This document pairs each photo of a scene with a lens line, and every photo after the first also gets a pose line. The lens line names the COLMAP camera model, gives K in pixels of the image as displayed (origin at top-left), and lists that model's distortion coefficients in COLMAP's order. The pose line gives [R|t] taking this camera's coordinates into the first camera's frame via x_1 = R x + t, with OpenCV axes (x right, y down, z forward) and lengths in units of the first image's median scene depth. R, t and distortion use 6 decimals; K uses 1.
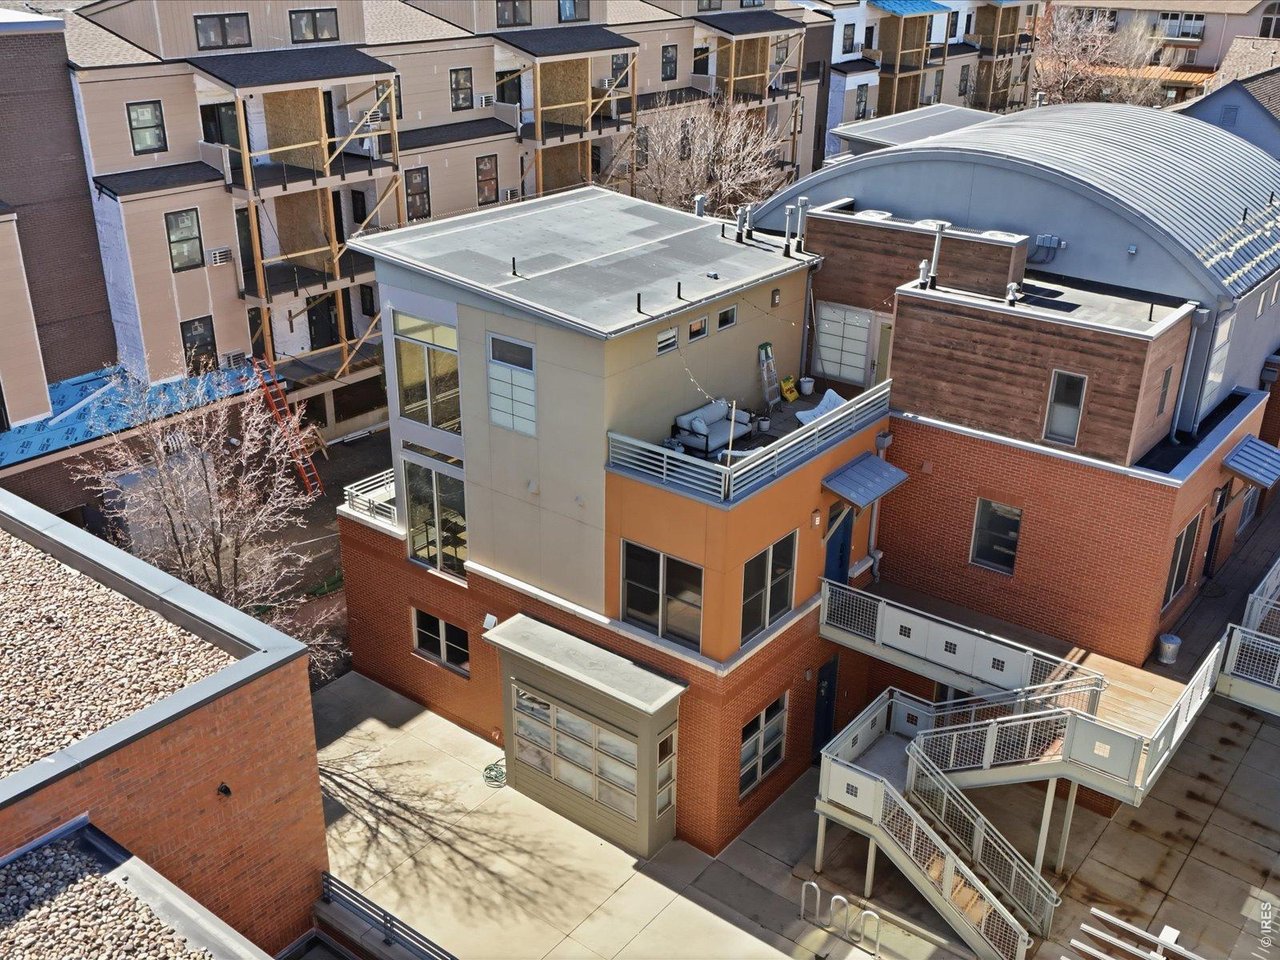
lens RADIAL K [[1252.6, 0, 640.0], [0, 1252.6, 480.0], [0, 0, 1]] dist [0.065802, -0.013473]
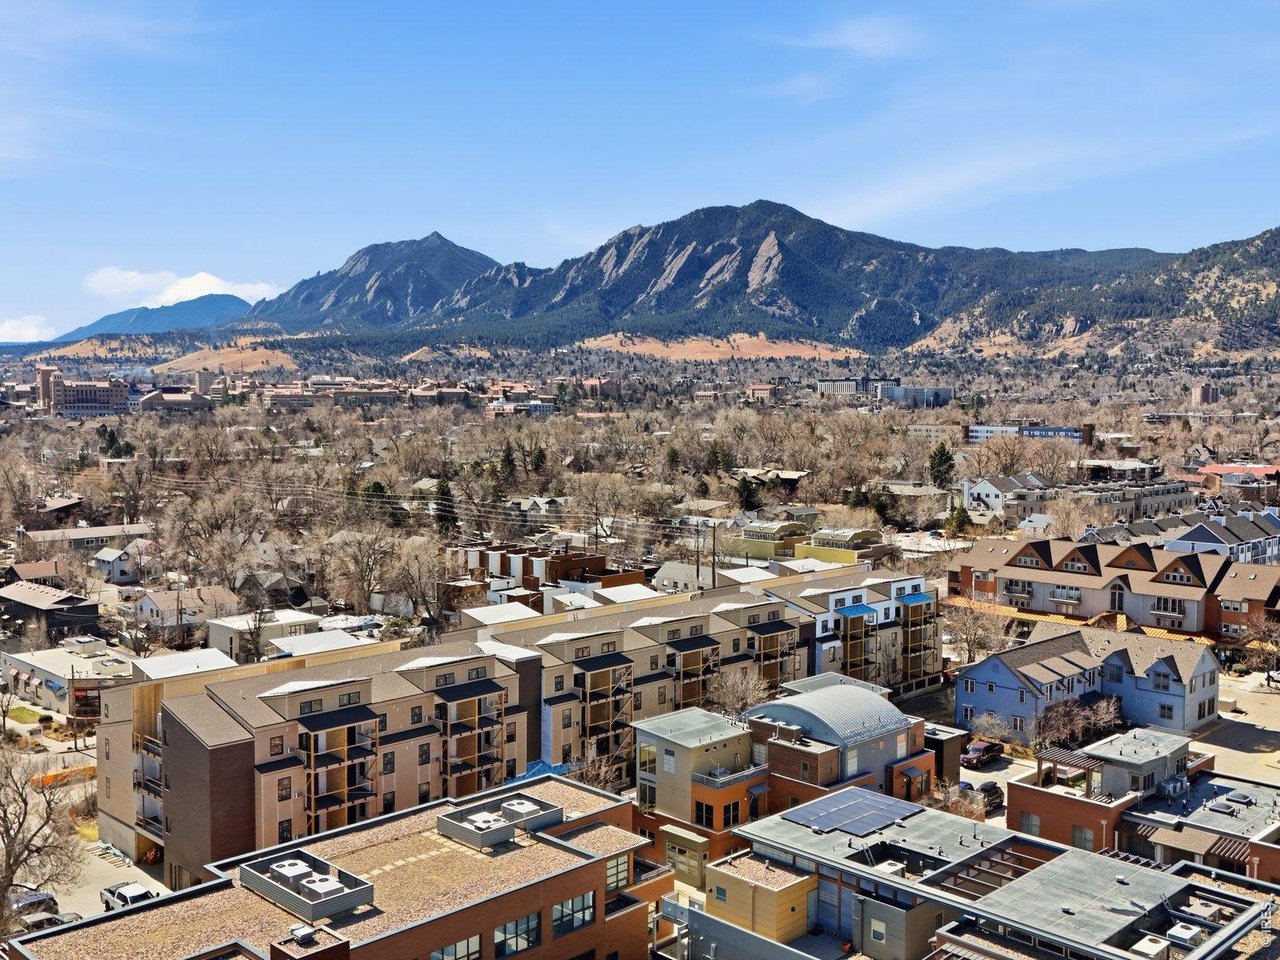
lens RADIAL K [[1252.6, 0, 640.0], [0, 1252.6, 480.0], [0, 0, 1]] dist [0.065802, -0.013473]
pose [[0.992259, 0.001642, -0.124171, 0.272753], [-0.044259, 0.938925, -0.341265, 0.410574], [0.116027, 0.344119, 0.931730, -2.758859]]
